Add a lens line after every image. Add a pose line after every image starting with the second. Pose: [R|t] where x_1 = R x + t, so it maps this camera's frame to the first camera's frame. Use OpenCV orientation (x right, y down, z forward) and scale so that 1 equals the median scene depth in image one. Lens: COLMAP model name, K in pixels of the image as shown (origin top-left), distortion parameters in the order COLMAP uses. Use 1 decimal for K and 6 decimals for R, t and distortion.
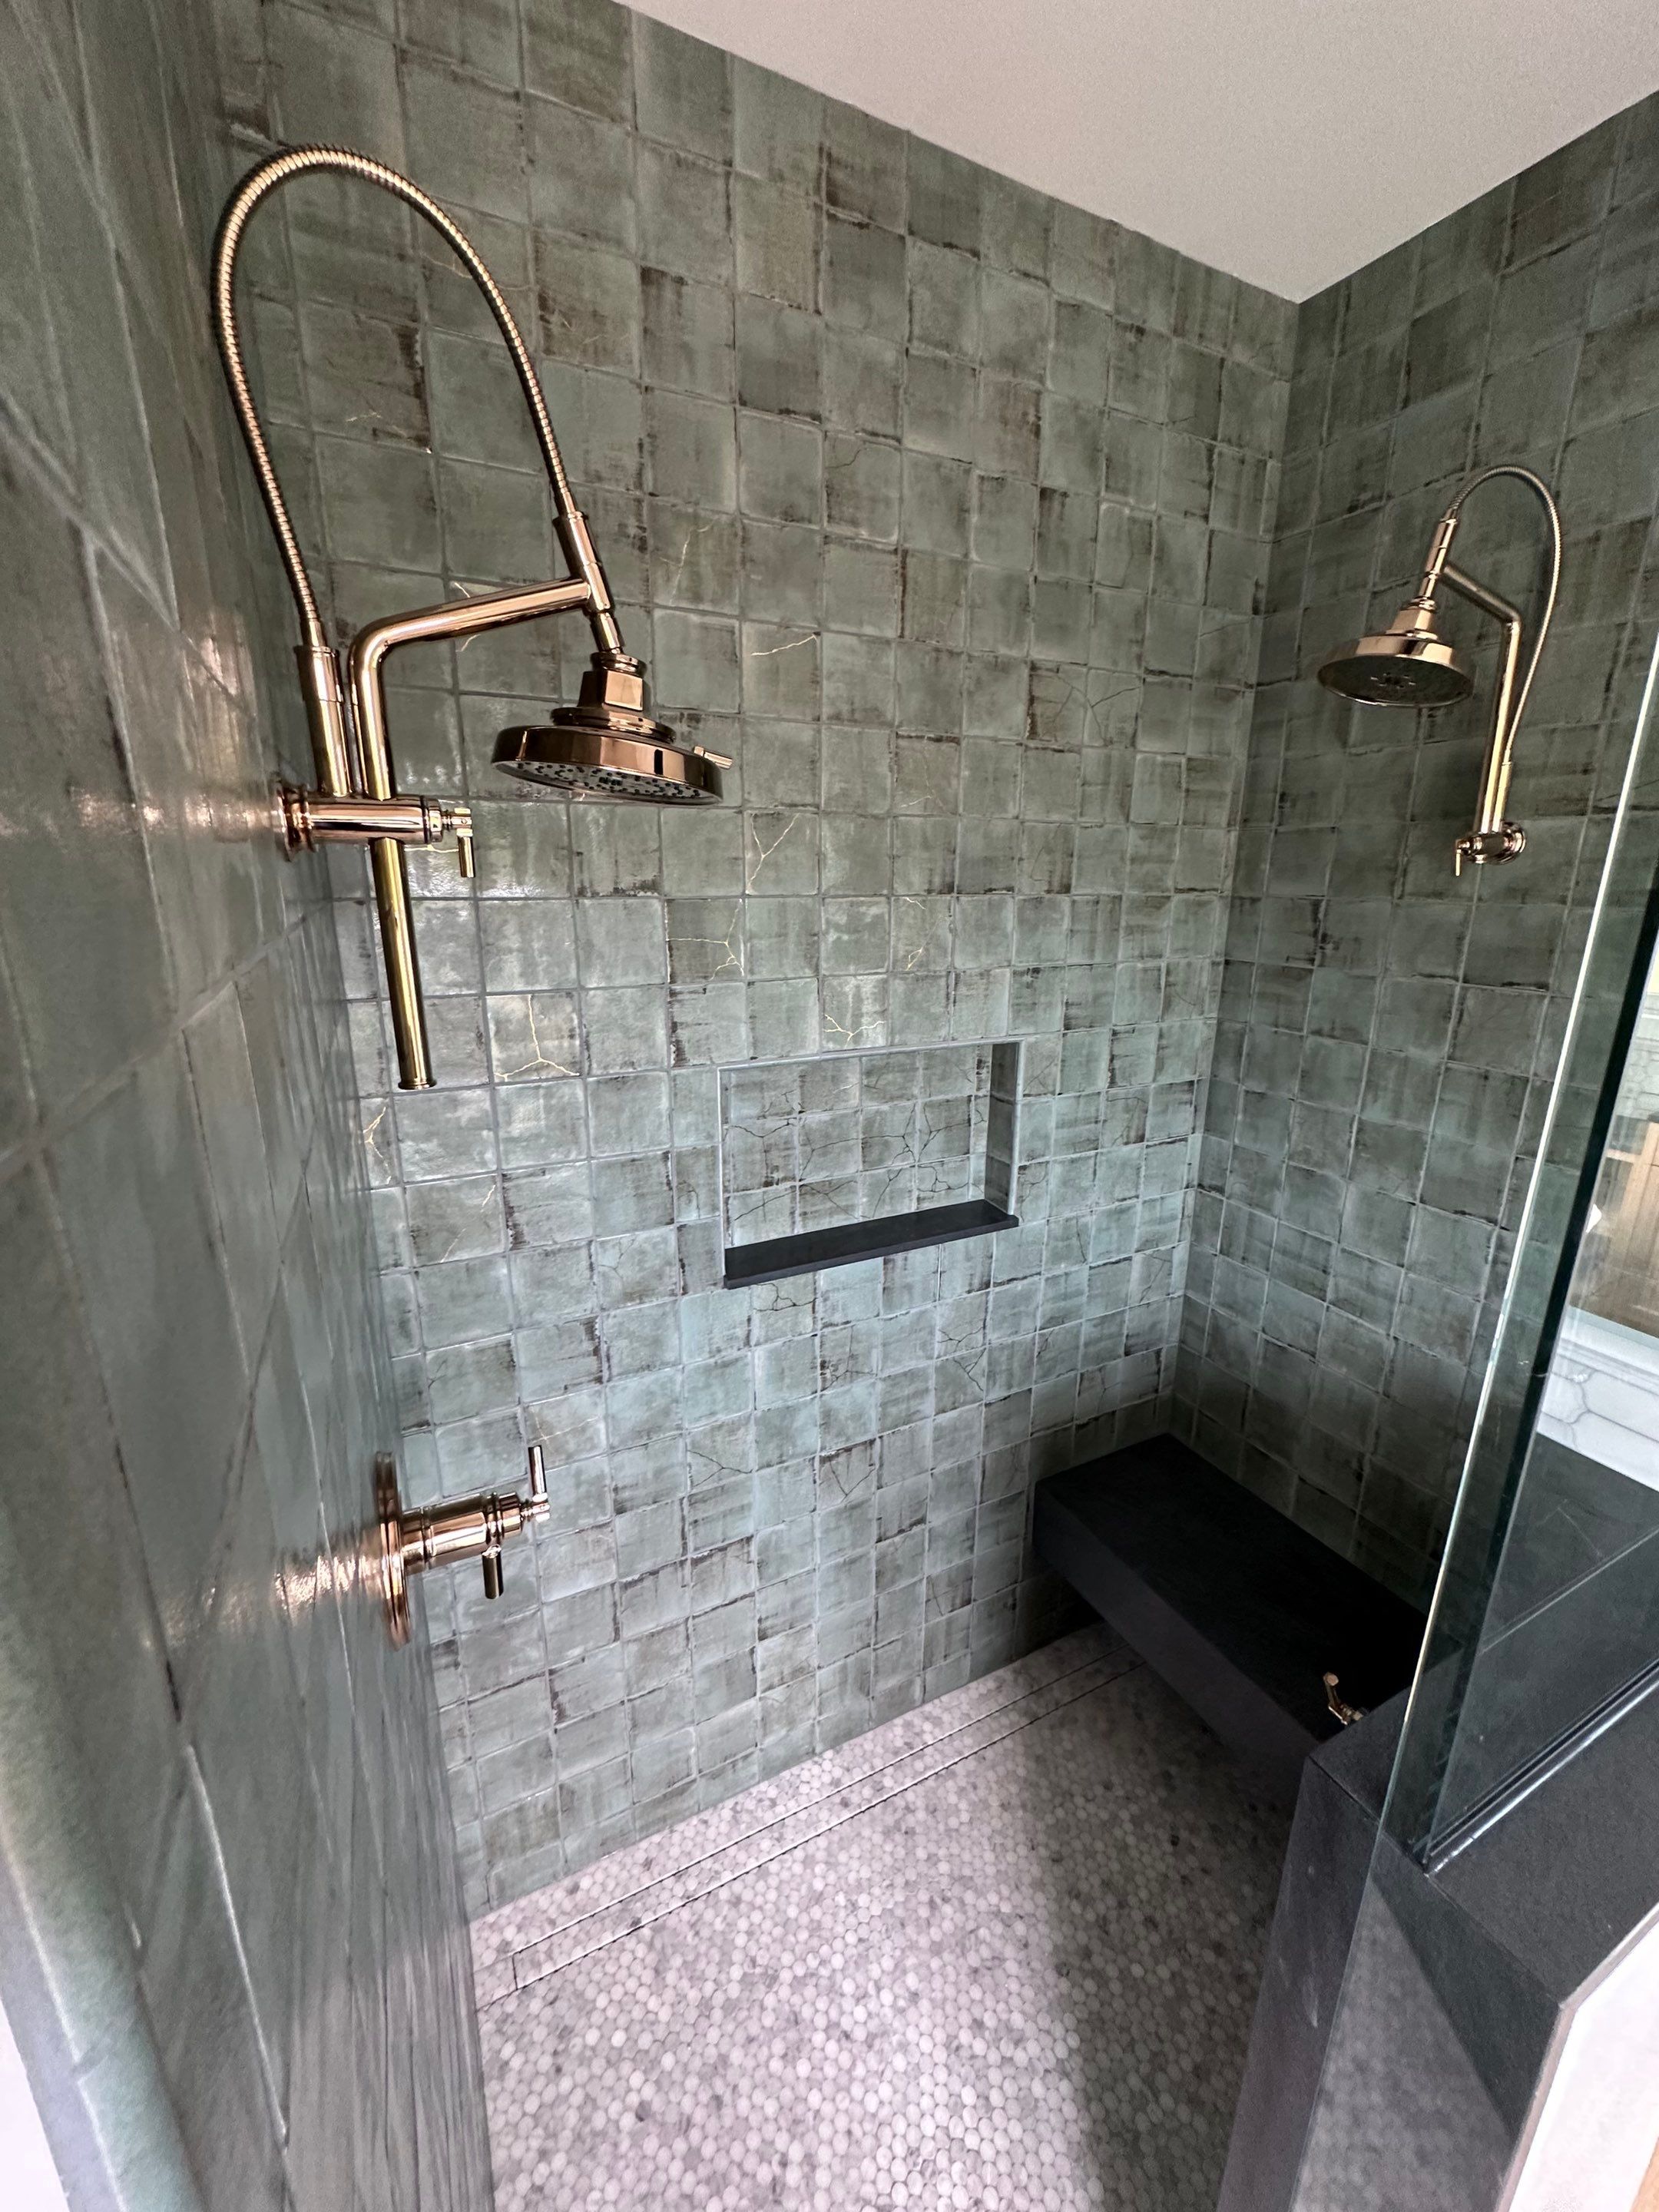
lens RADIAL K [[885.7, 0, 829.5], [0, 885.7, 1106.0], [0, 0, 1]] dist [-0.005514, 0.000984]
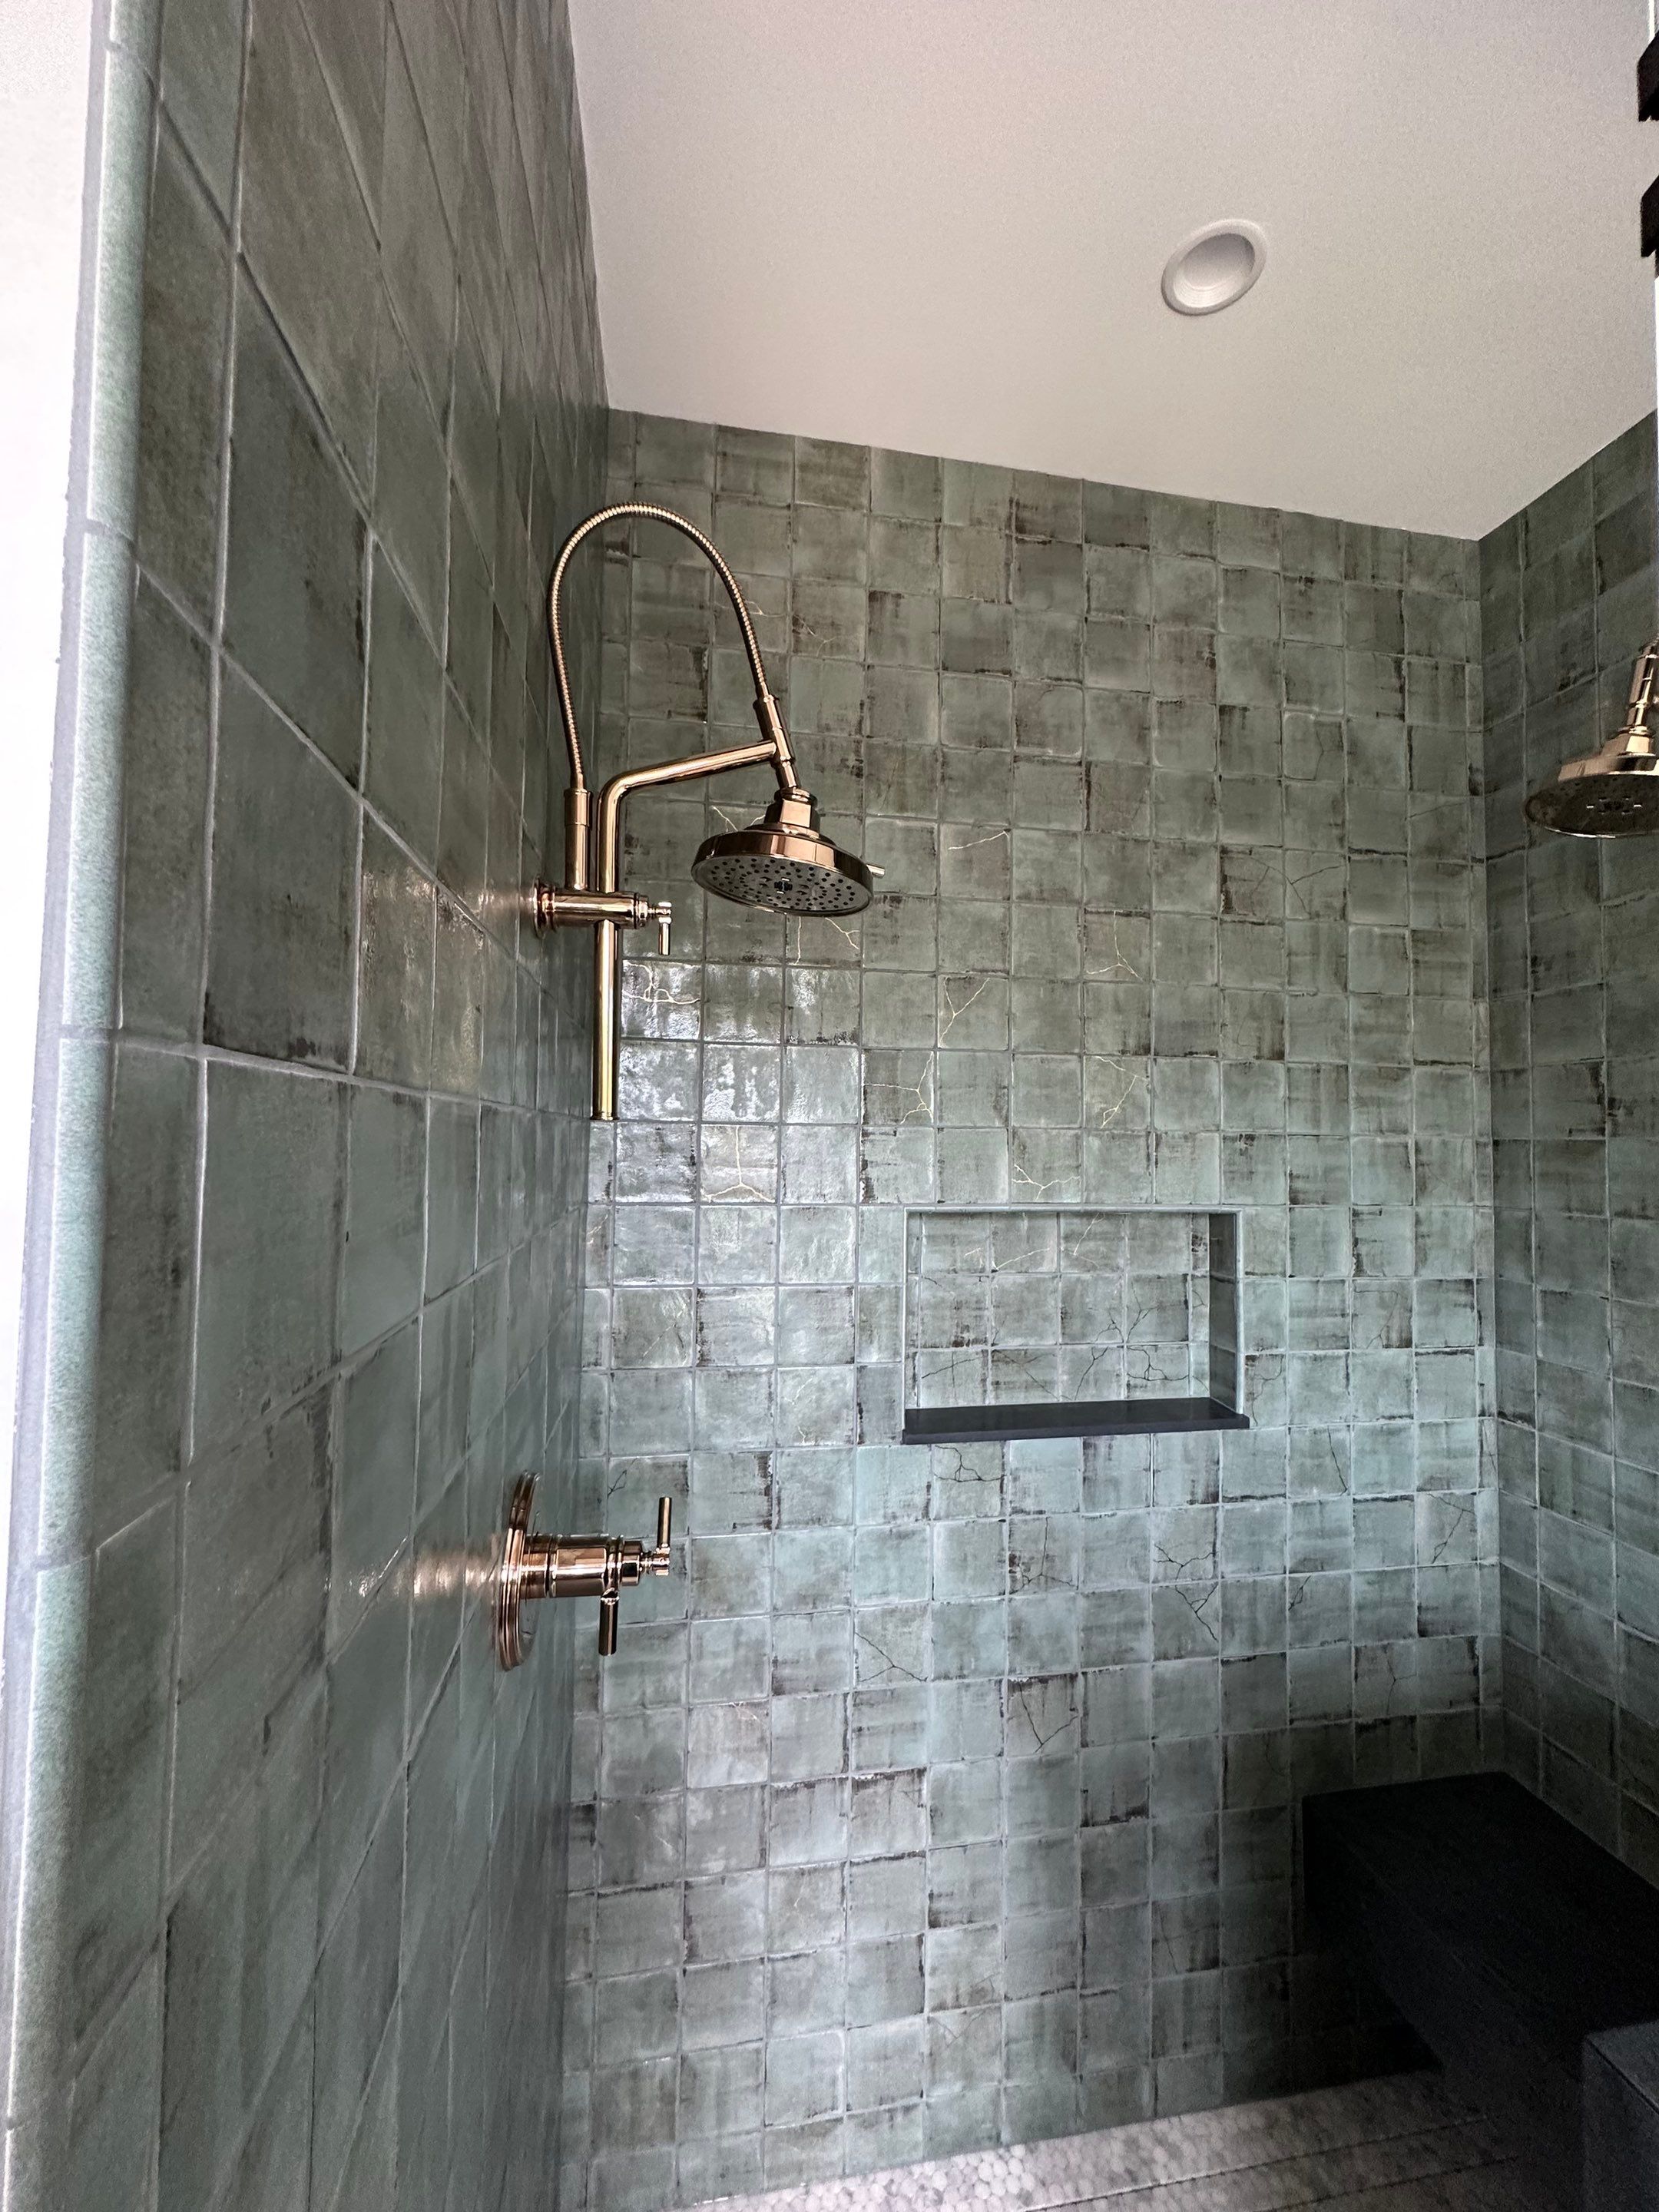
lens RADIAL K [[885.7, 0, 829.5], [0, 885.7, 1106.0], [0, 0, 1]] dist [-0.005514, 0.000984]
pose [[0.955501, -0.005069, -0.294945, 0.088483], [-0.084328, 0.953433, -0.289576, 0.138932], [0.282678, 0.301562, 0.910579, -0.005157]]
